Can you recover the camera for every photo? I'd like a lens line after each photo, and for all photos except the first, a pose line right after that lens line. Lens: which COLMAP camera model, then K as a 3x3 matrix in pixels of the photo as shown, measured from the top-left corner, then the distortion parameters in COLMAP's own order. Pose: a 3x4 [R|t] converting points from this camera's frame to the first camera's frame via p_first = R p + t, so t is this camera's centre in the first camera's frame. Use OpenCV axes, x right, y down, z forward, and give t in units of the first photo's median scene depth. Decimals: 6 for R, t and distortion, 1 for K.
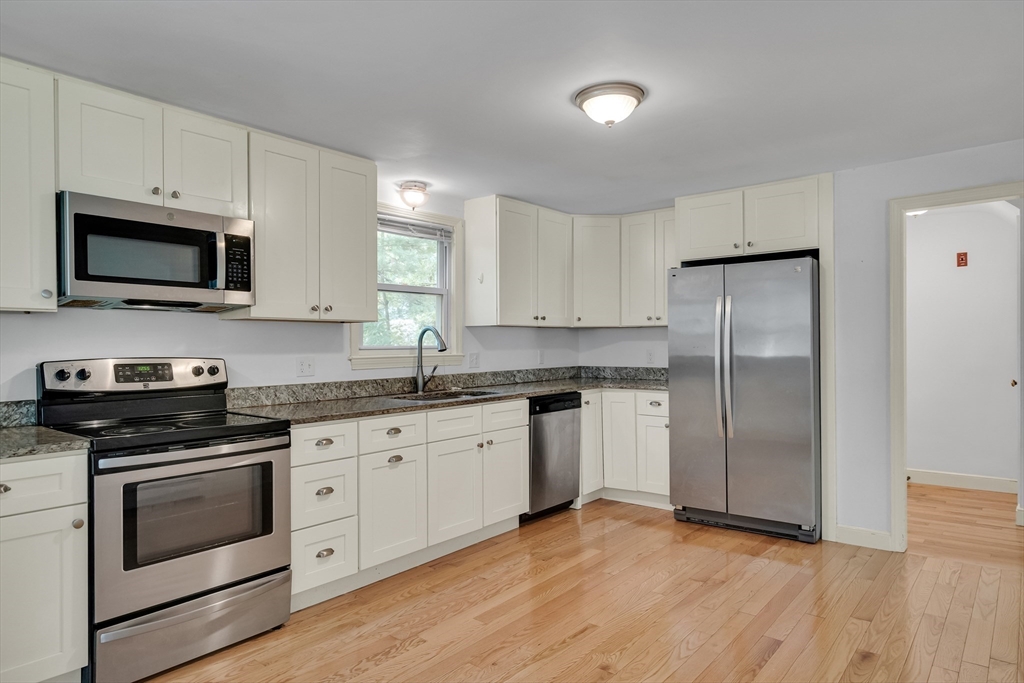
lens RADIAL K [[632.6, 0, 518.3], [0, 632.6, 346.9], [0, 0, 1]] dist [0.000312, 0.006704]
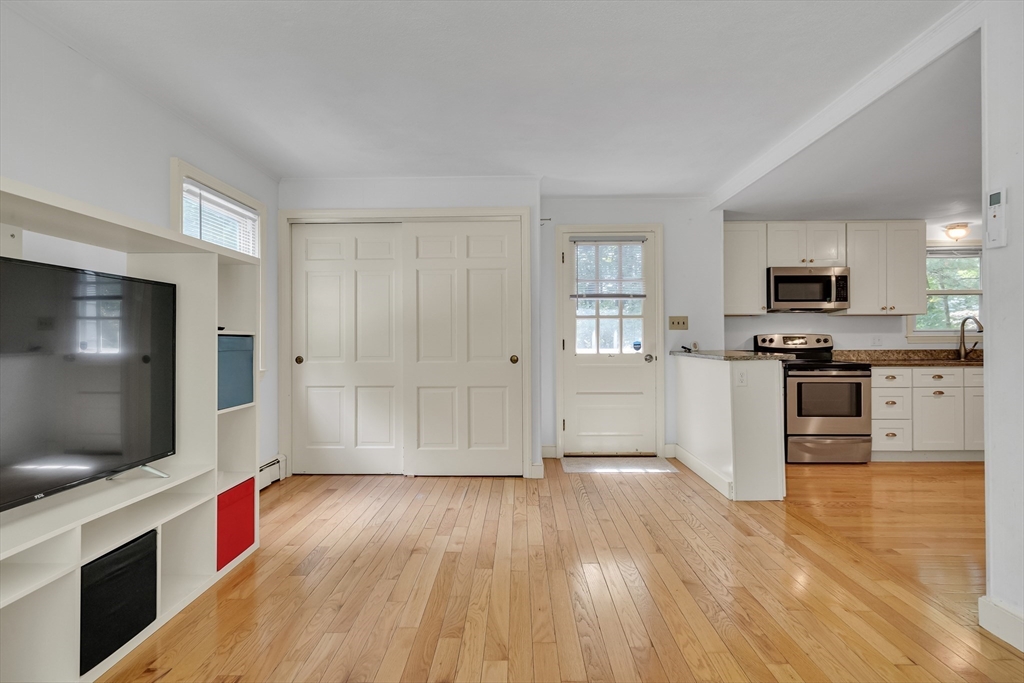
lens RADIAL K [[518.8, 0, 502.9], [0, 518.8, 336.9], [0, 0, 1]] dist [-0.001797, 0.000626]
pose [[0.606832, -0.000347, -0.794830, 0.191952], [-0.004164, 0.999985, -0.003615, 0.030602], [0.794819, 0.005503, 0.606822, -0.741608]]
